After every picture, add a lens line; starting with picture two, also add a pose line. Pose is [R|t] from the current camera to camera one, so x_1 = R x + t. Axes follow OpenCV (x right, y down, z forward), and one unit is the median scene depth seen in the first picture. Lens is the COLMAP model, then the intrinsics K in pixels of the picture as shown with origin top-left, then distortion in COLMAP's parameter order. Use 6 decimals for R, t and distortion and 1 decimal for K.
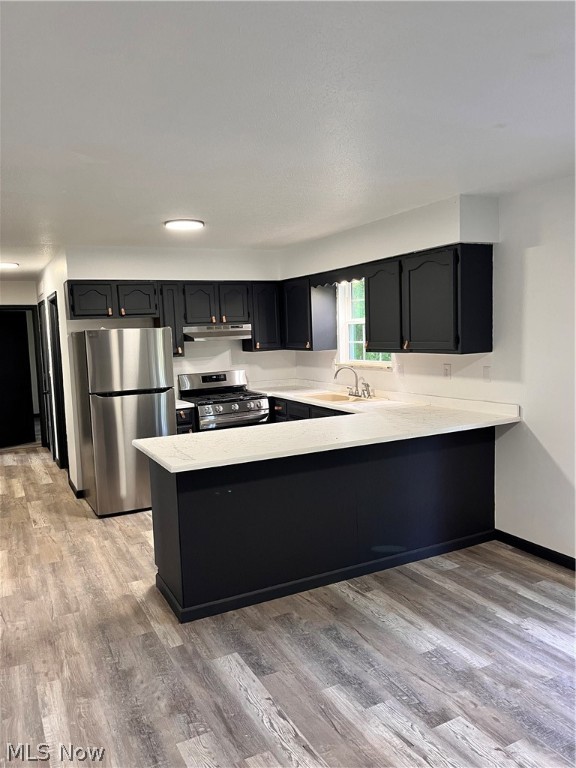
lens RADIAL K [[578.1, 0, 293.3], [0, 578.1, 388.0], [0, 0, 1]] dist [0.037450, -0.003658]
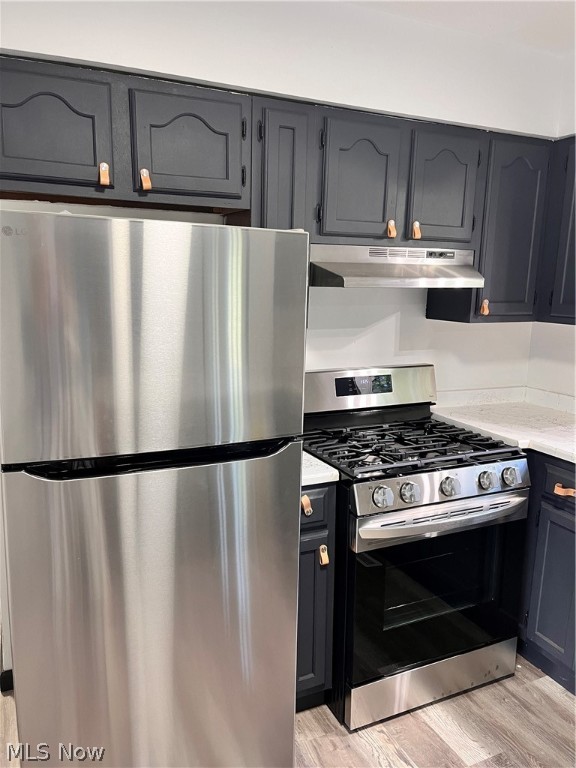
lens RADIAL K [[578.1, 0, 281.1], [0, 578.1, 383.0], [0, 0, 1]] dist [0.037450, -0.003658]
pose [[0.997216, 0.064850, -0.036801, -0.189627], [-0.062083, 0.995477, 0.071914, -0.045199], [0.041299, -0.069429, 0.996732, 0.640983]]
